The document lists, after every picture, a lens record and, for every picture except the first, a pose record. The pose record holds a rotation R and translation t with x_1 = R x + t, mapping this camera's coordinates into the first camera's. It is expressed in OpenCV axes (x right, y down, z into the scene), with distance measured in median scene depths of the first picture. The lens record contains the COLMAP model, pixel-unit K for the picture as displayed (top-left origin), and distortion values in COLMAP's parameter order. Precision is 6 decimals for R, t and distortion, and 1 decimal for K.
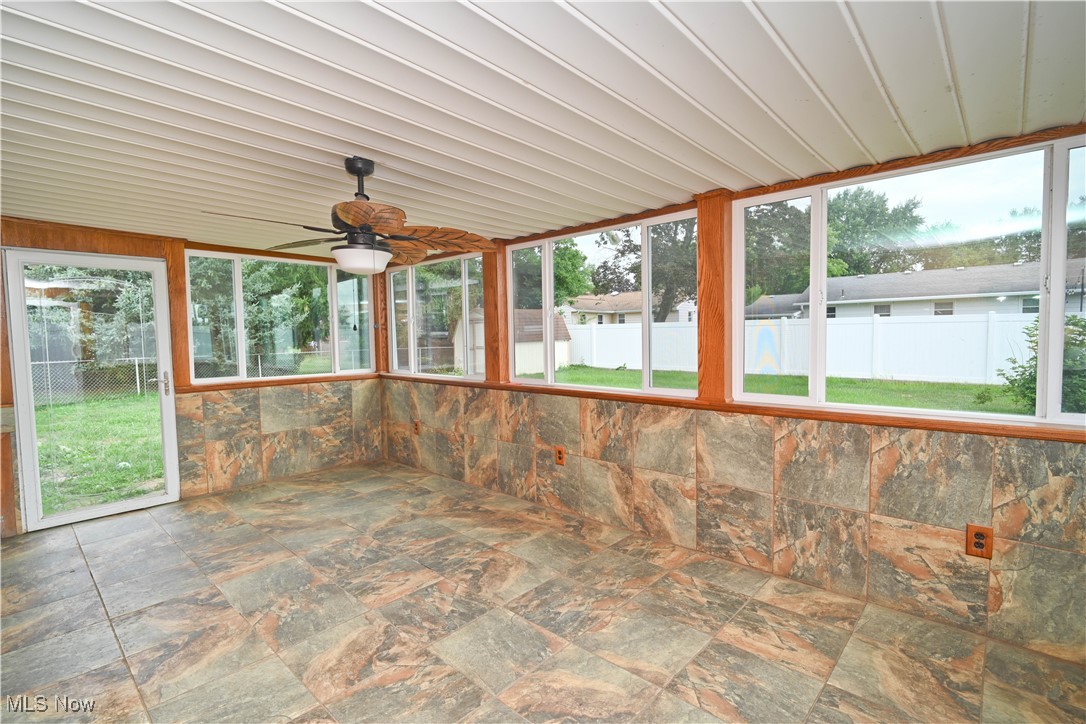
lens RADIAL K [[503.3, 0, 542.7], [0, 503.3, 366.5], [0, 0, 1]] dist [-0.008238, -0.000985]
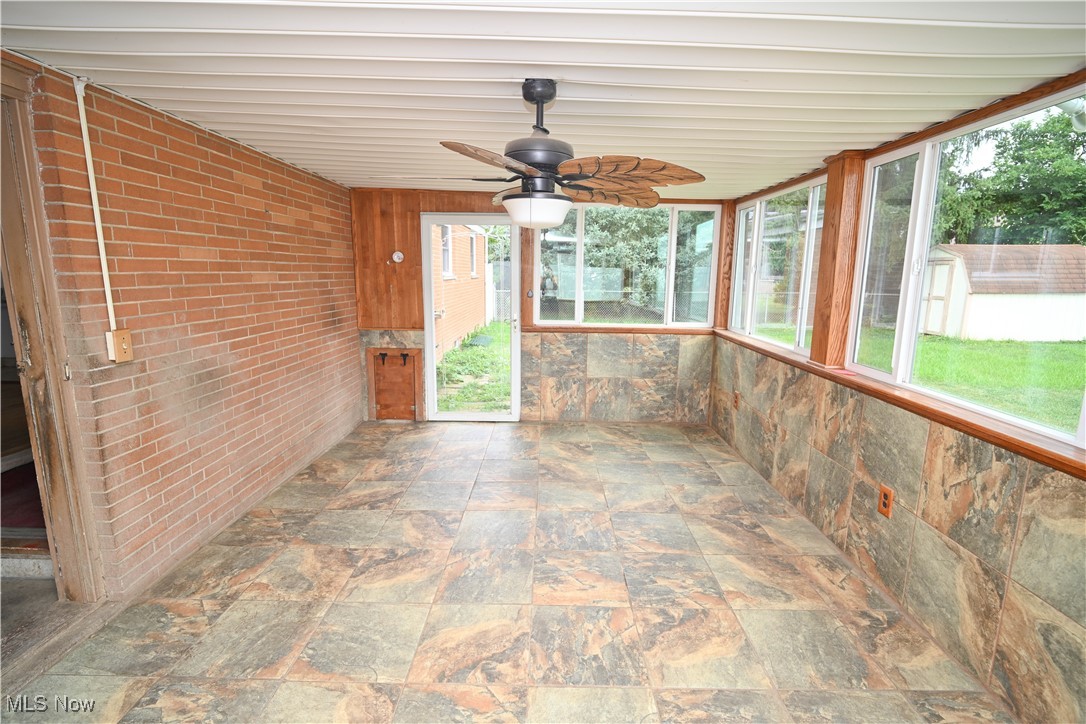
lens RADIAL K [[504.1, 0, 538.8], [0, 504.1, 361.5], [0, 0, 1]] dist [-0.009761, -0.000931]
pose [[0.668367, 0.152238, -0.728086, 0.147218], [-0.067870, 0.987230, 0.144120, -0.046328], [0.740728, -0.046909, 0.670165, 0.230882]]
